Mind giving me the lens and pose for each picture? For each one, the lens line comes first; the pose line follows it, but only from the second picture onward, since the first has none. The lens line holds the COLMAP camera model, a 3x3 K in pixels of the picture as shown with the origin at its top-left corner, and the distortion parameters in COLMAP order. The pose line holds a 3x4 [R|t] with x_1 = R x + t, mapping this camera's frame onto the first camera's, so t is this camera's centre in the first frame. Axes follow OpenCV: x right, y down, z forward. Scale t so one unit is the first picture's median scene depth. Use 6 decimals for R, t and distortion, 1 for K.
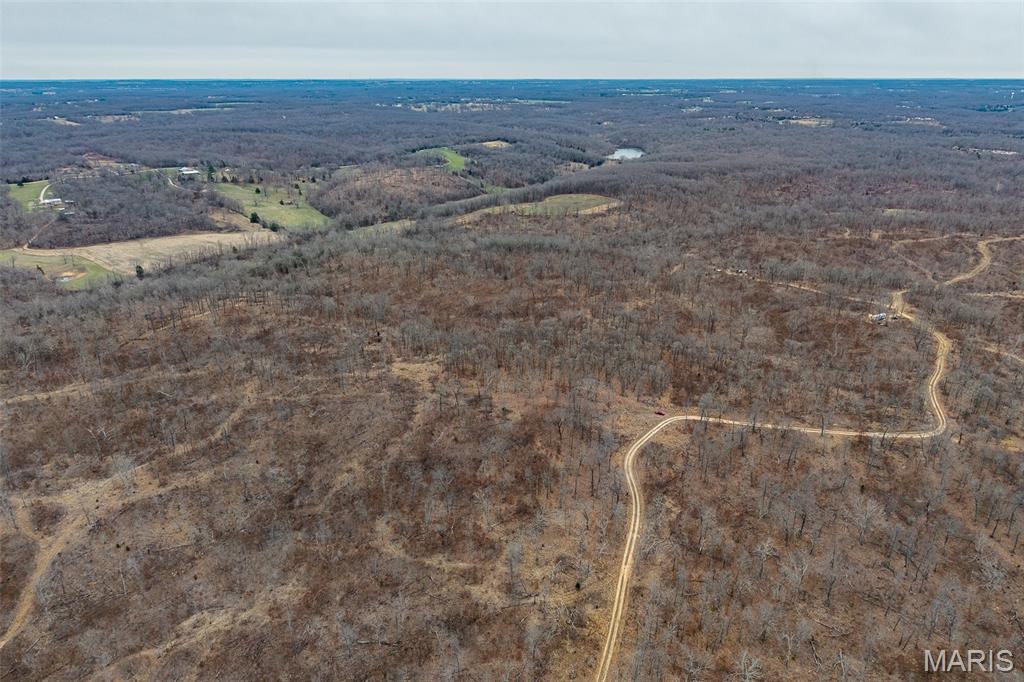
lens RADIAL K [[679.4, 0, 513.6], [0, 679.4, 357.6], [0, 0, 1]] dist [0.024500, -0.027833]
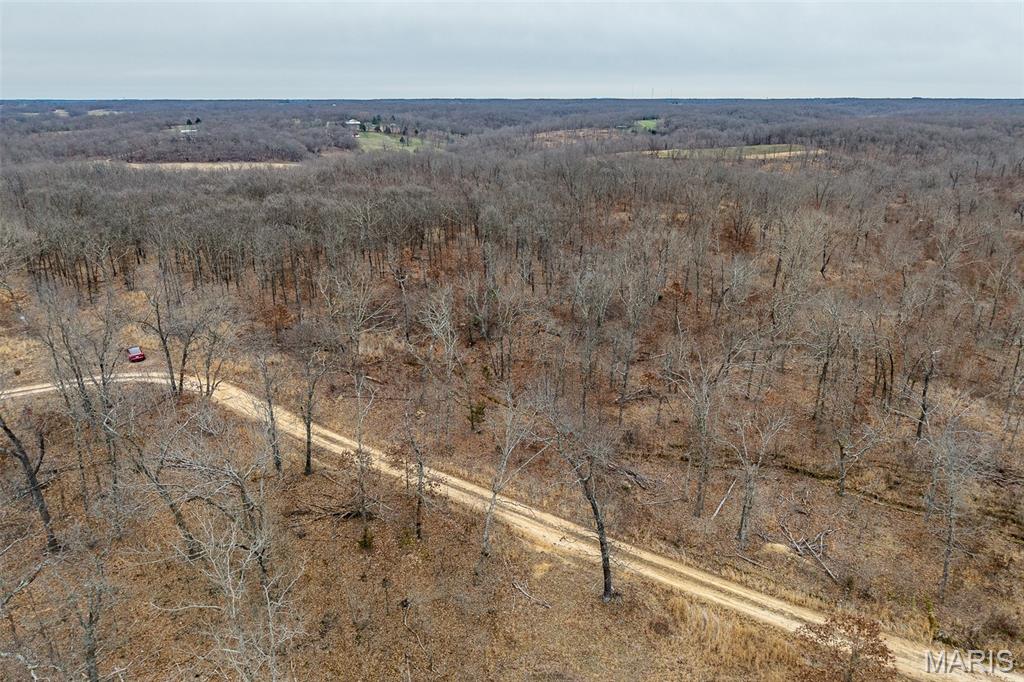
lens RADIAL K [[679.4, 0, 513.6], [0, 679.4, 357.6], [0, 0, 1]] dist [0.024500, -0.027833]
pose [[0.919215, 0.143926, -0.366508, 0.142457], [-0.155179, 0.987886, -0.001256, 0.019115], [0.361888, 0.058029, 0.930414, 0.251444]]
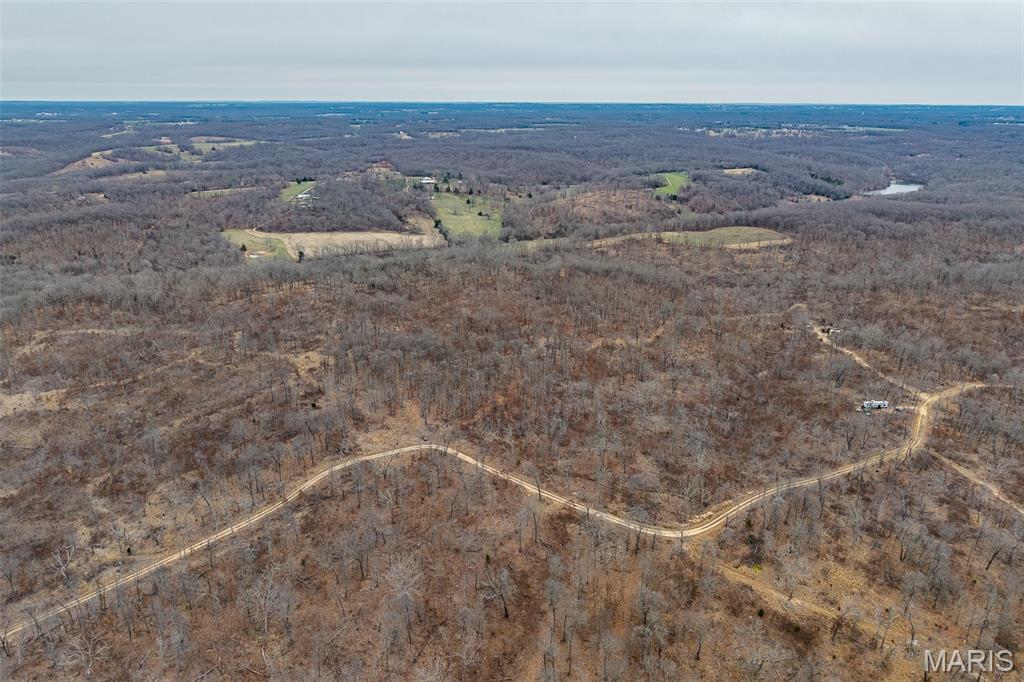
lens RADIAL K [[679.4, 0, 513.6], [0, 679.4, 357.6], [0, 0, 1]] dist [0.024500, -0.027833]
pose [[0.886444, 0.169170, -0.430810, 0.228533], [-0.182345, 0.983175, 0.010876, -0.020811], [0.425402, 0.068915, 0.902377, 0.052592]]
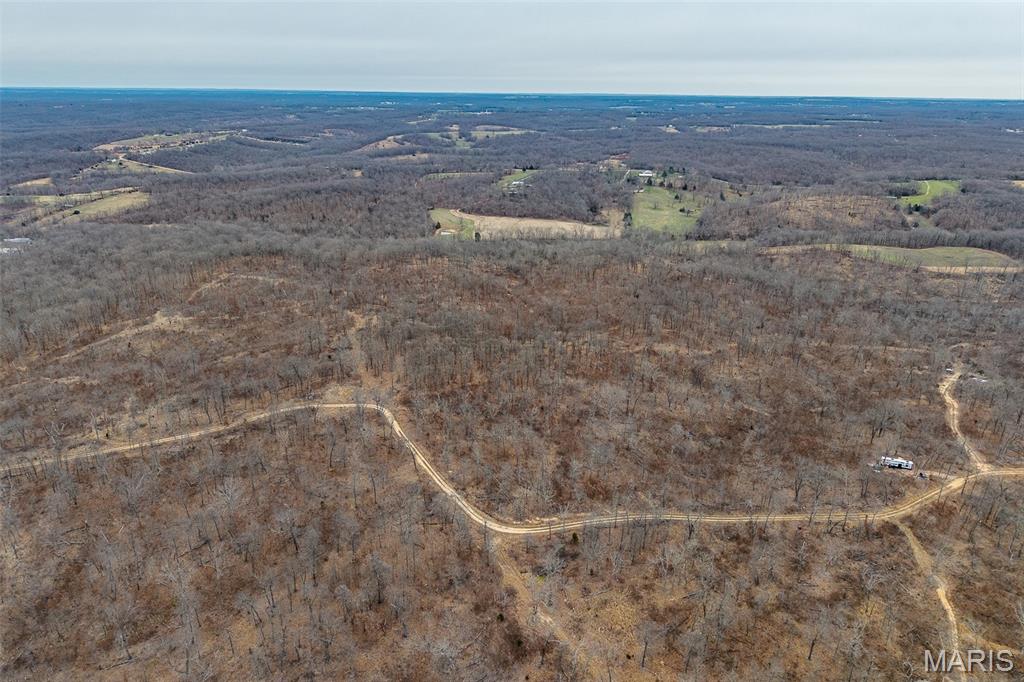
lens RADIAL K [[679.4, 0, 513.6], [0, 679.4, 357.6], [0, 0, 1]] dist [0.024500, -0.027833]
pose [[0.623012, 0.294583, -0.724622, 0.345916], [-0.311073, 0.943278, 0.116020, -0.053574], [0.717697, 0.153129, 0.679310, 0.131316]]
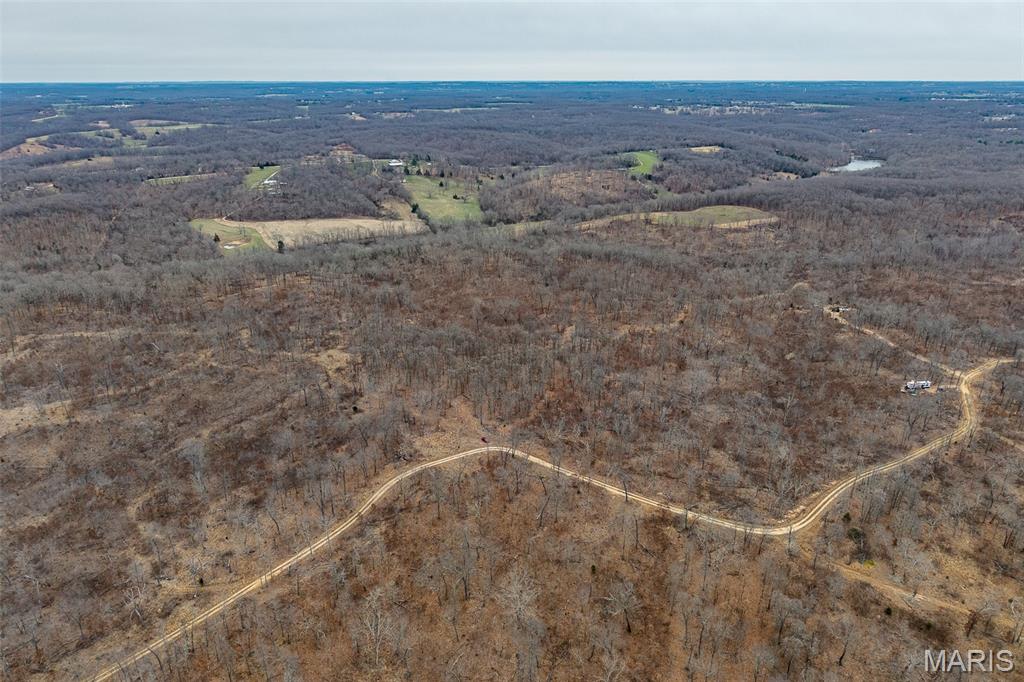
lens RADIAL K [[679.4, 0, 513.6], [0, 679.4, 357.6], [0, 0, 1]] dist [0.024500, -0.027833]
pose [[0.919523, 0.149351, -0.363555, 0.178945], [-0.150215, 0.988309, 0.026072, -0.018835], [0.363199, 0.030638, 0.931208, 0.046160]]
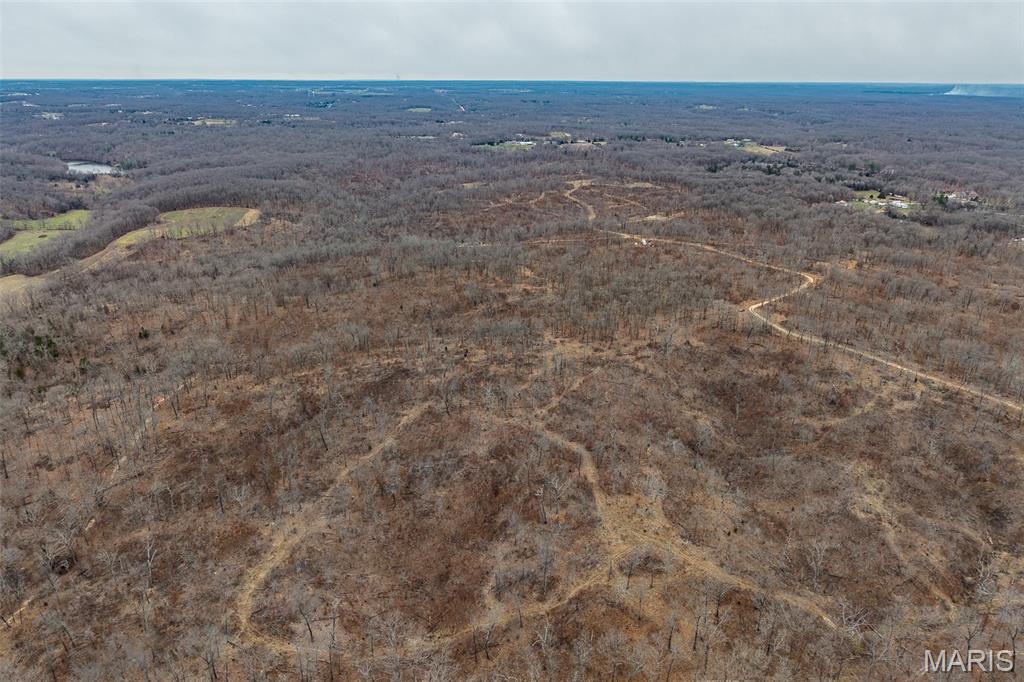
lens RADIAL K [[679.4, 0, 513.6], [0, 679.4, 357.6], [0, 0, 1]] dist [0.024500, -0.027833]
pose [[0.593437, -0.311955, 0.741968, -0.368204], [0.312262, 0.938867, 0.144989, -0.057871], [-0.741839, 0.145646, 0.654570, 0.132152]]
